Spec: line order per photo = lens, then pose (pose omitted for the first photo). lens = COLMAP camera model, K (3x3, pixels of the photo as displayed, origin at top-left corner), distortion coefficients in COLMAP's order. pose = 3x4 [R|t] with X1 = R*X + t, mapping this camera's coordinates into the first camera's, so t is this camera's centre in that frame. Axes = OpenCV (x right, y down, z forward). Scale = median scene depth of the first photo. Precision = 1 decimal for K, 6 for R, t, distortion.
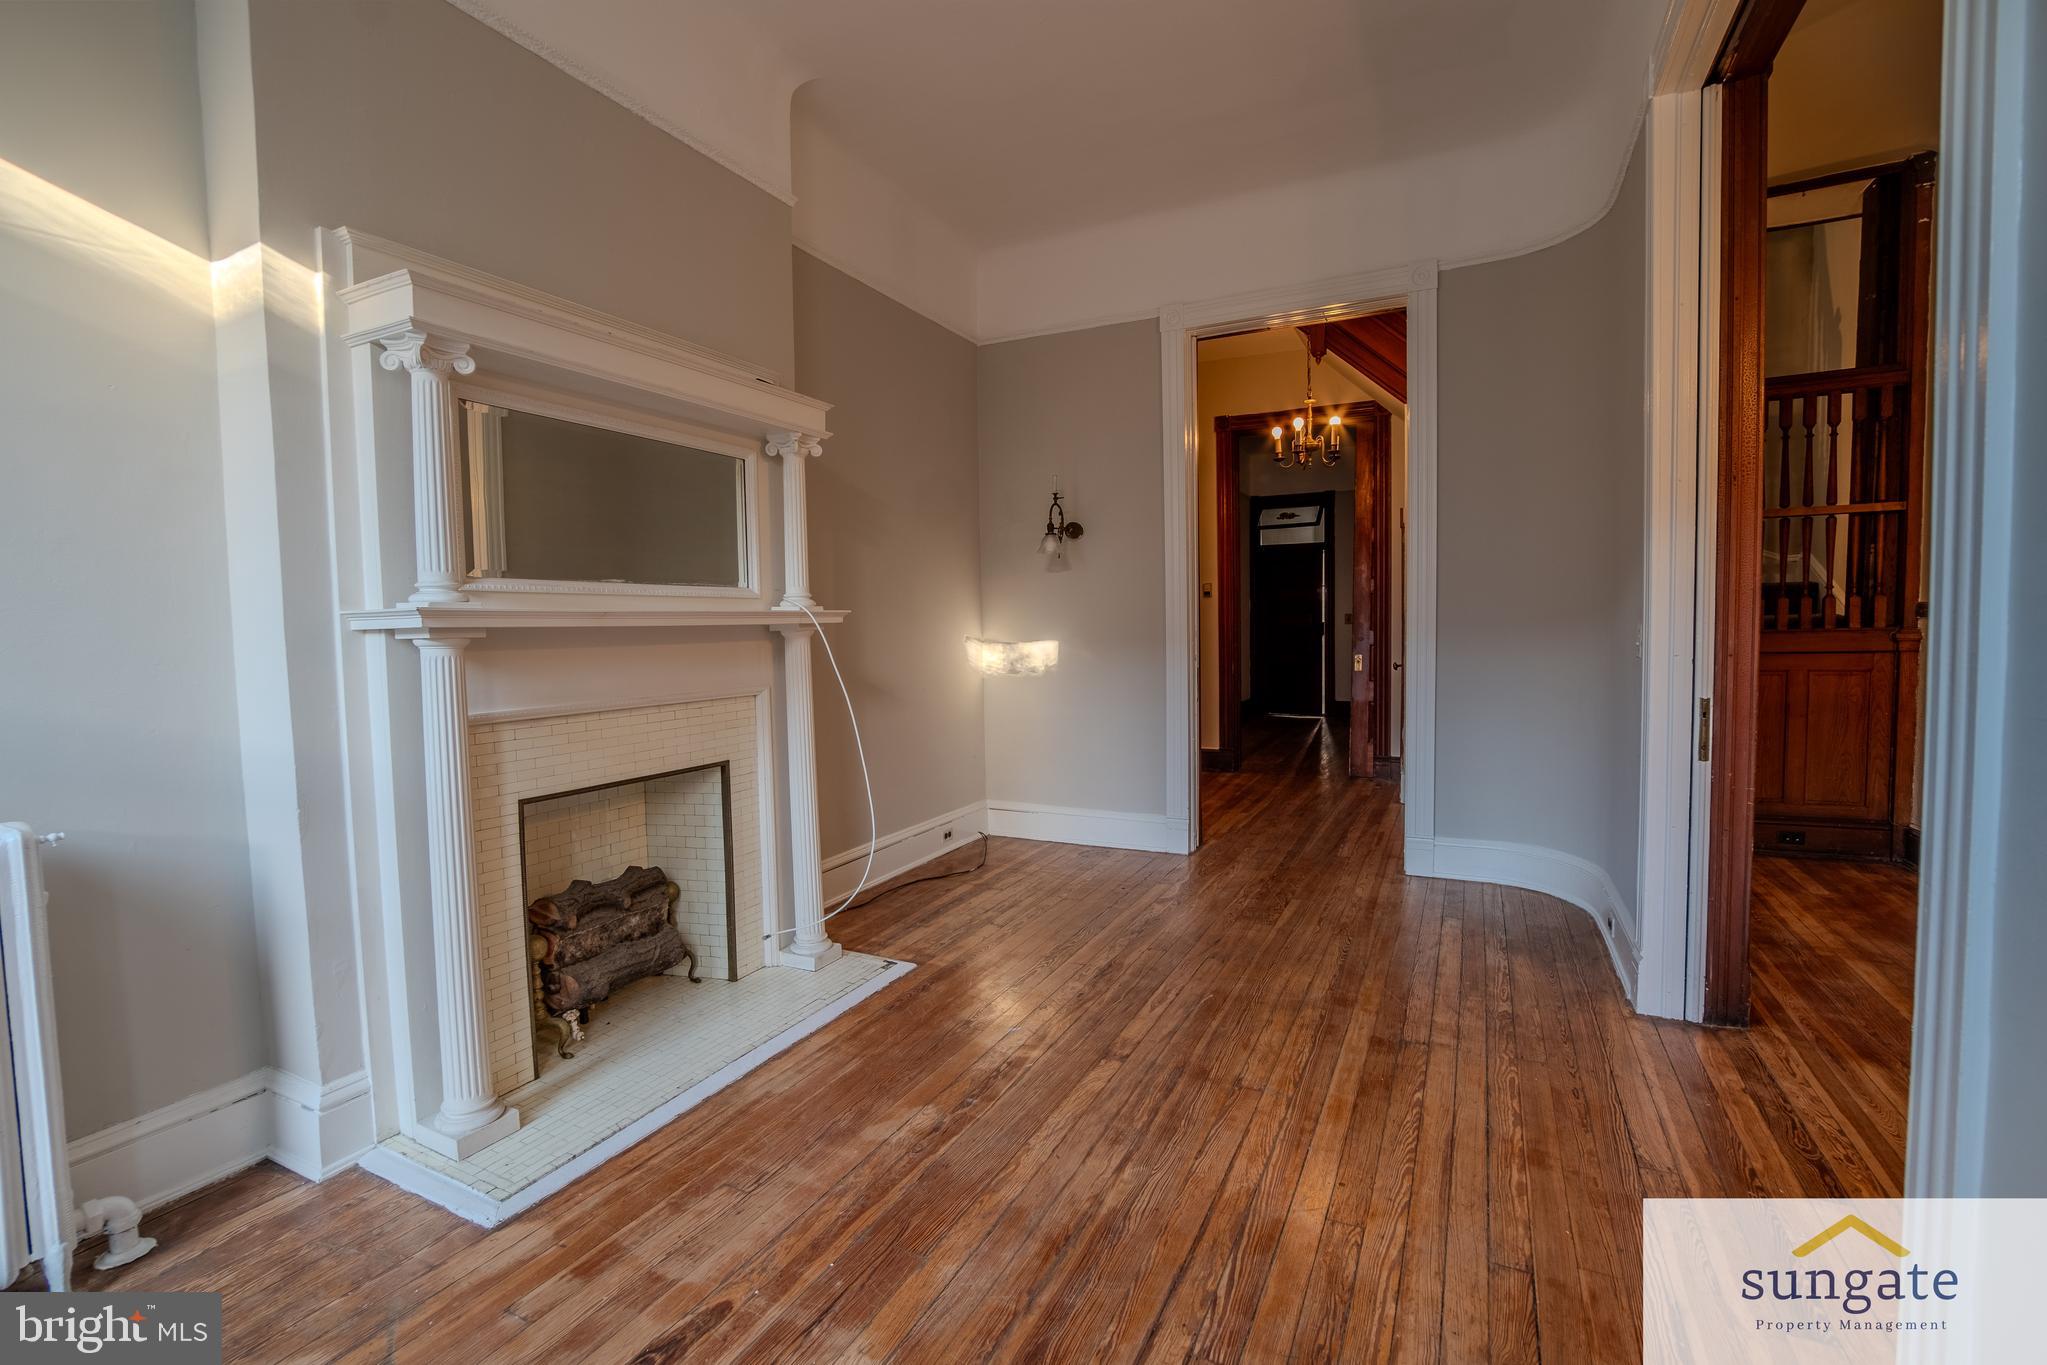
lens RADIAL K [[896.3, 0, 1018.5], [0, 896.3, 679.9], [0, 0, 1]] dist [0.013605, 0.000160]
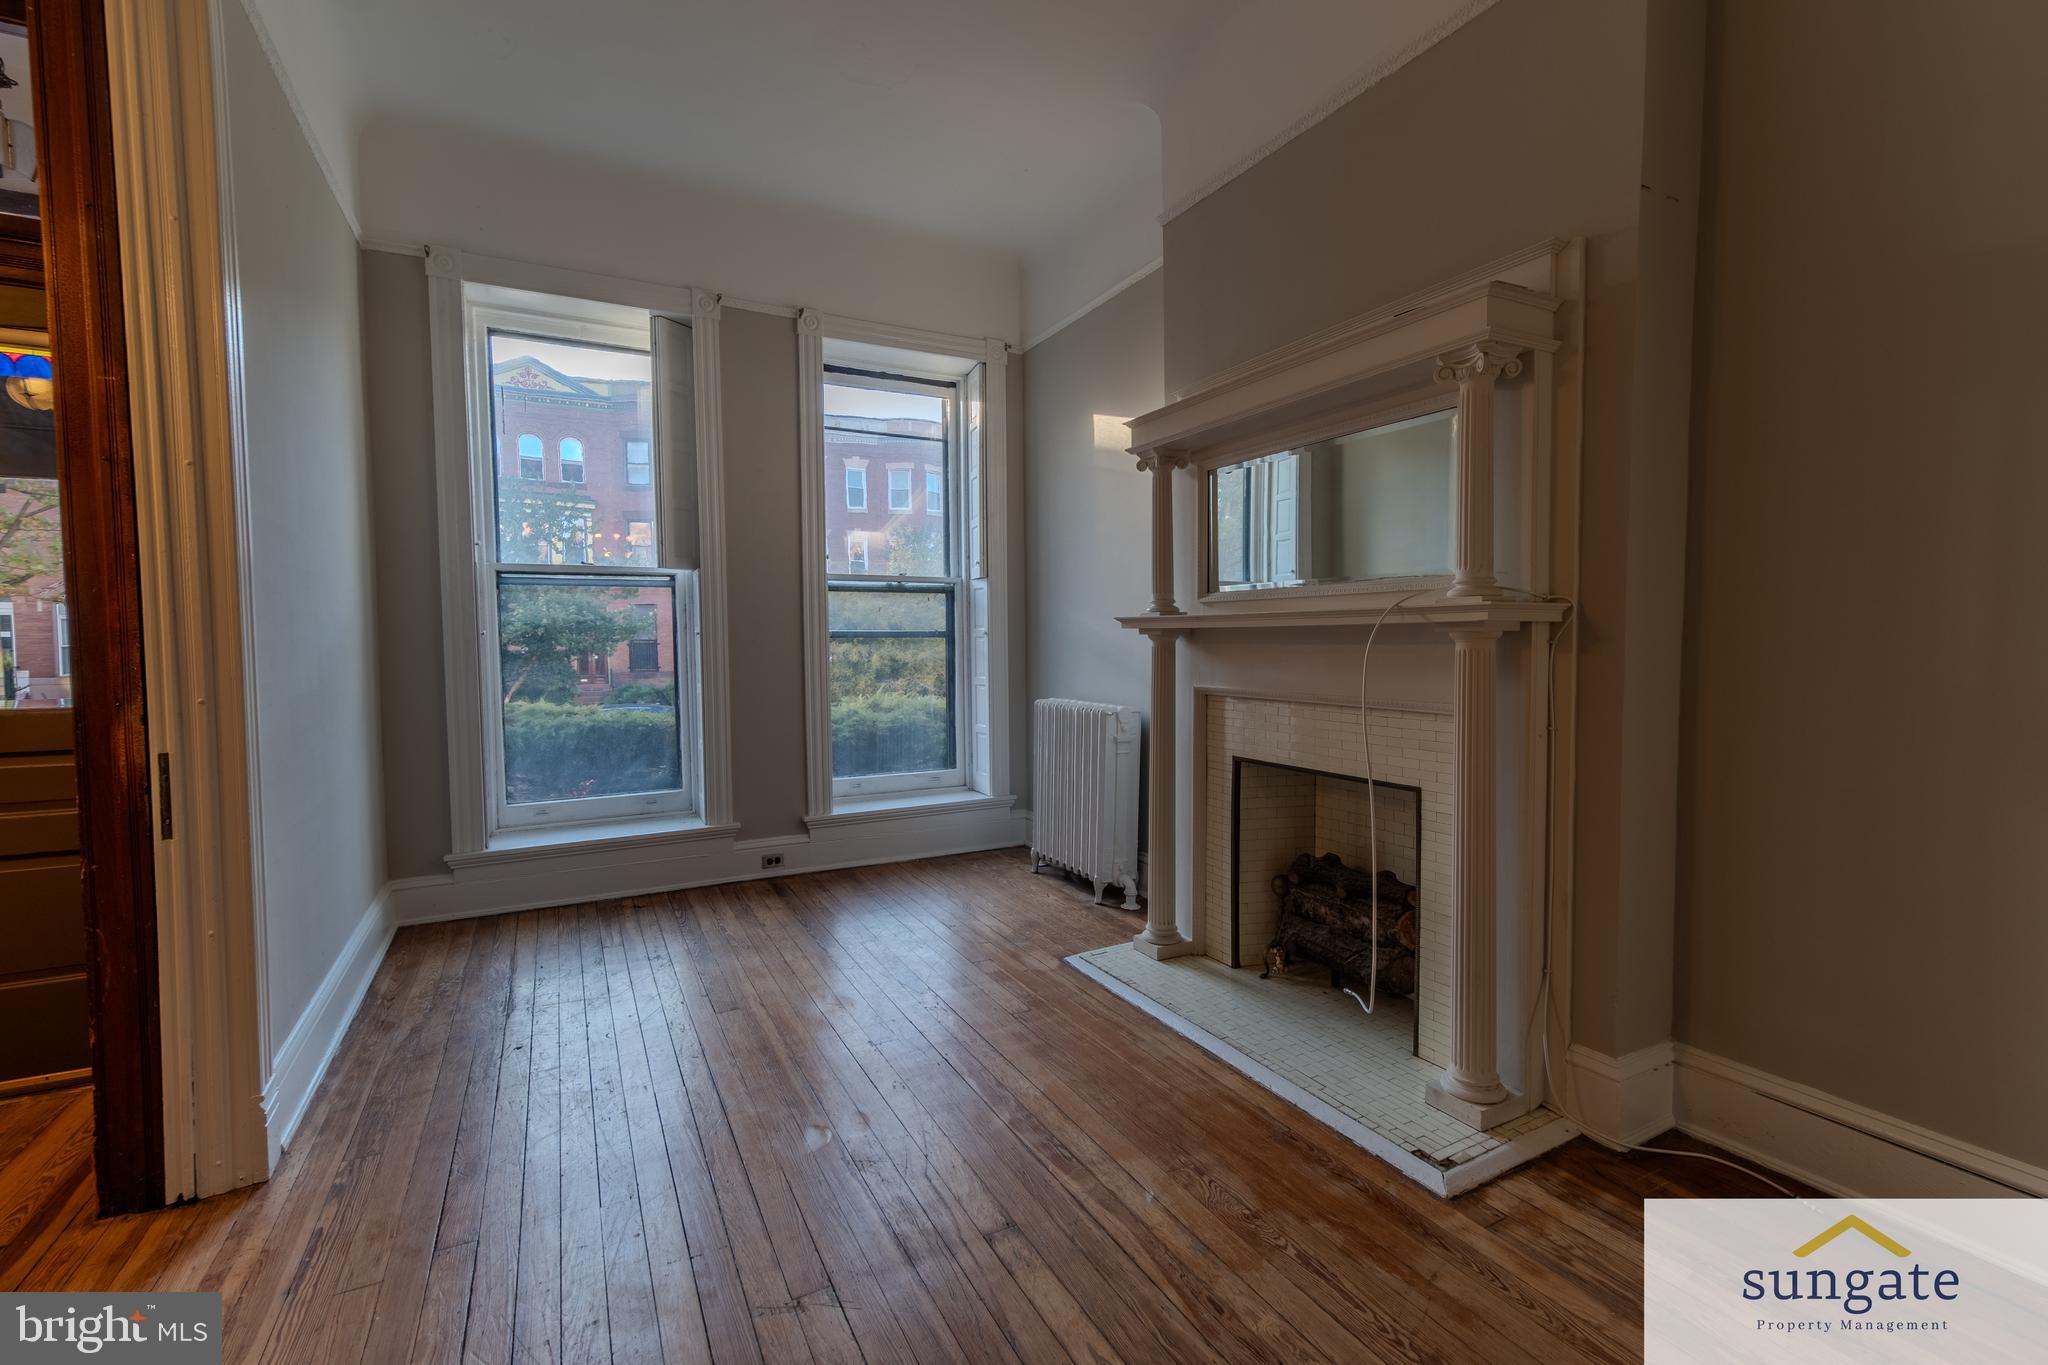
lens RADIAL K [[896.8, 0, 1019.0], [0, 896.8, 679.9], [0, 0, 1]] dist [0.013605, 0.000160]
pose [[-0.581110, 0.061169, -0.811523, 0.692871], [-0.027269, 0.995148, 0.094537, -0.094637], [0.813368, 0.077066, -0.576622, 1.470220]]
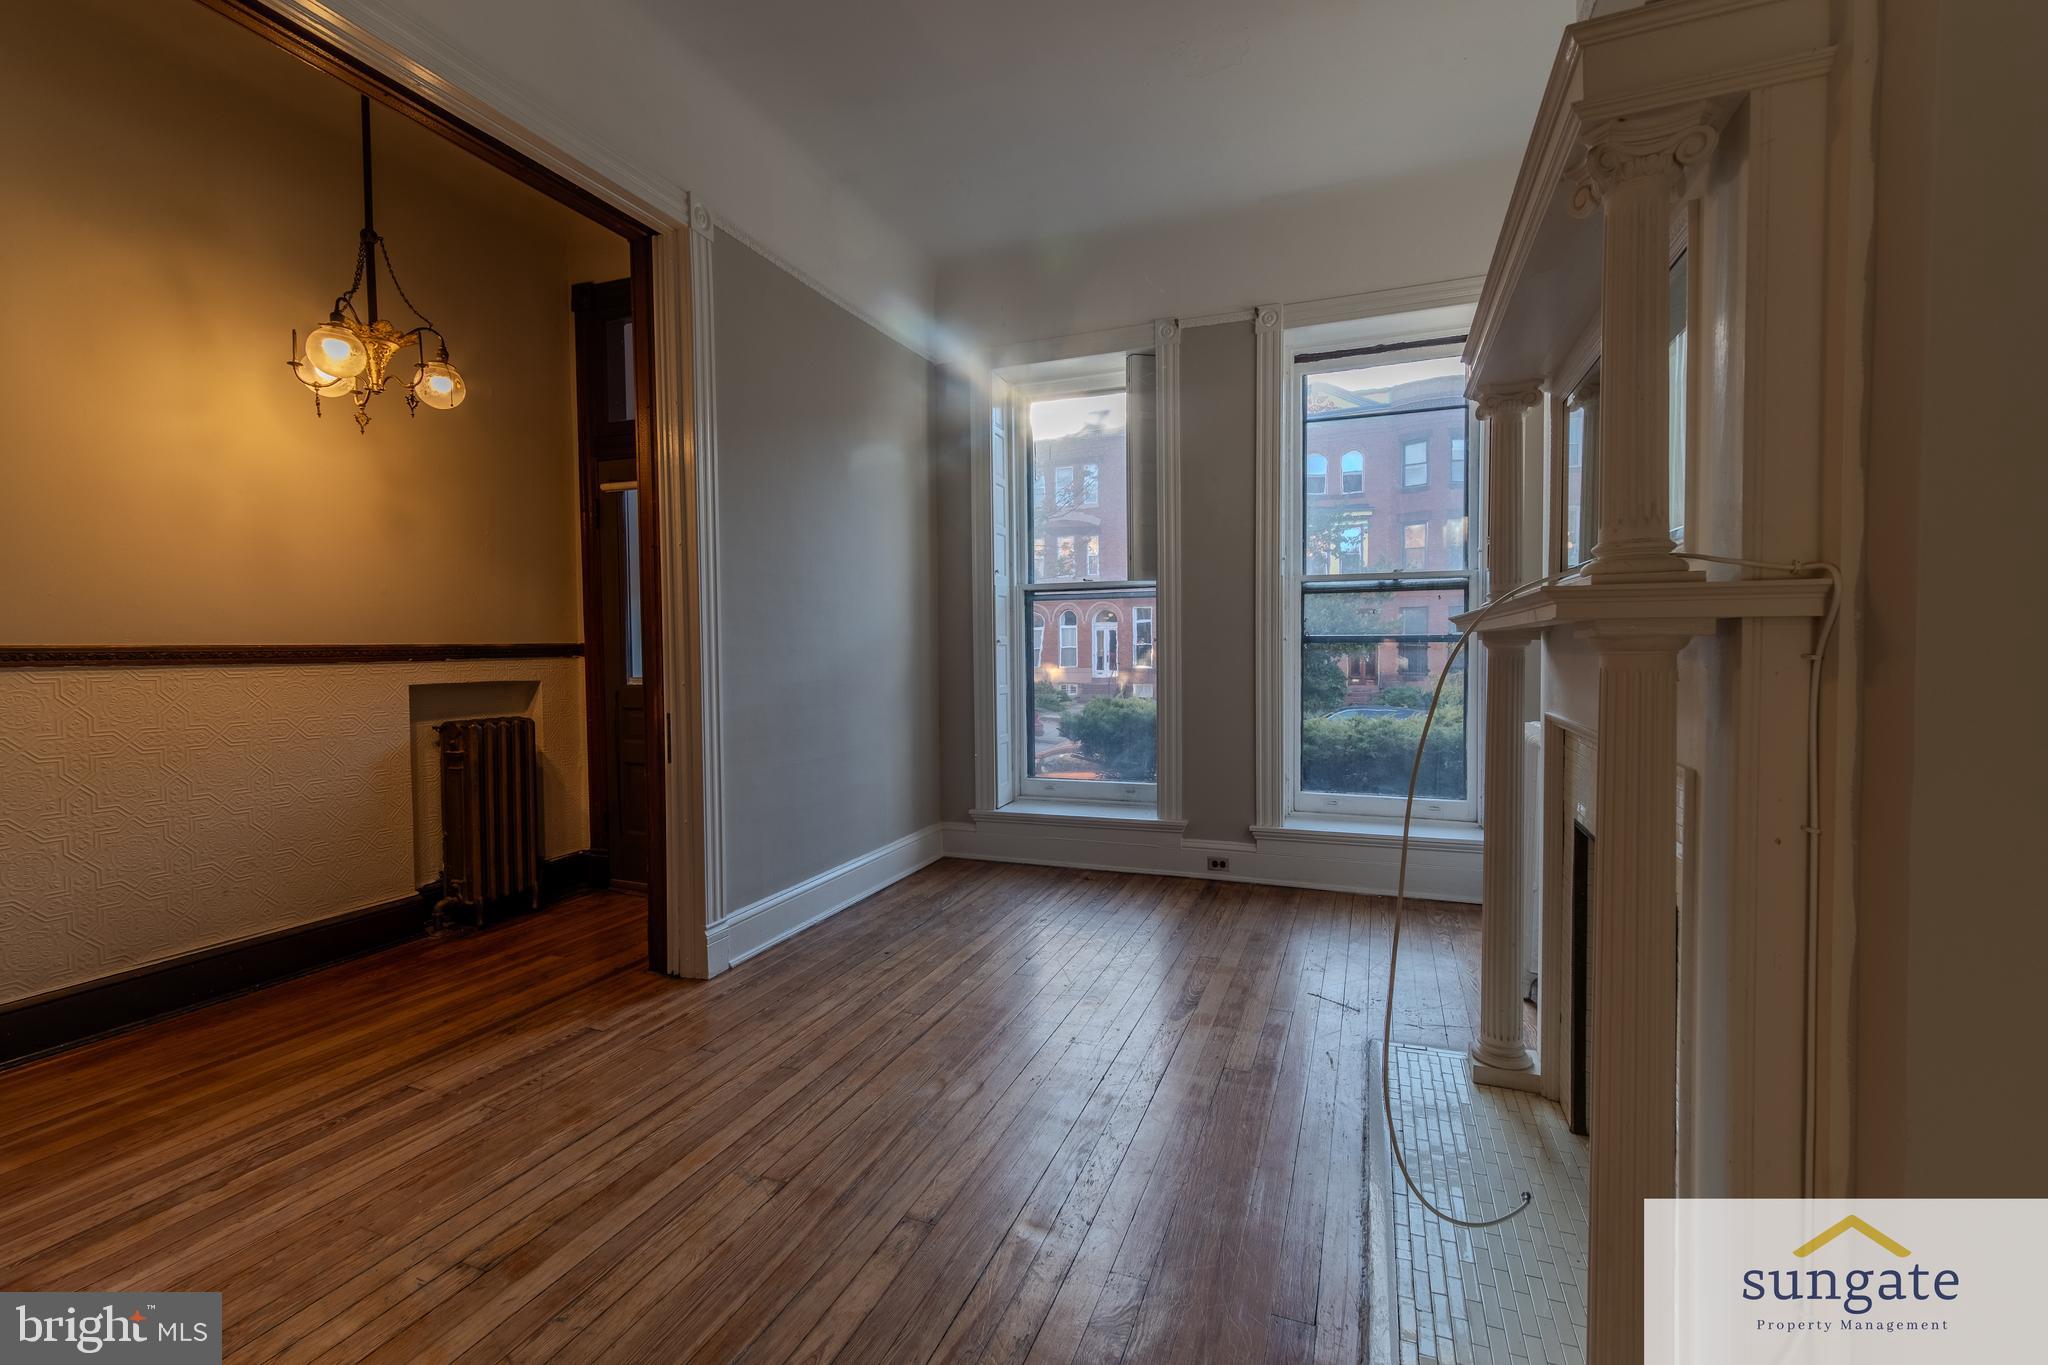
lens RADIAL K [[896.8, 0, 1019.0], [0, 896.8, 679.9], [0, 0, 1]] dist [0.013605, 0.000160]
pose [[-0.995836, 0.030119, -0.086041, 0.077625], [0.021916, 0.995261, 0.094738, -0.102489], [0.088486, 0.092458, -0.991777, 1.799097]]
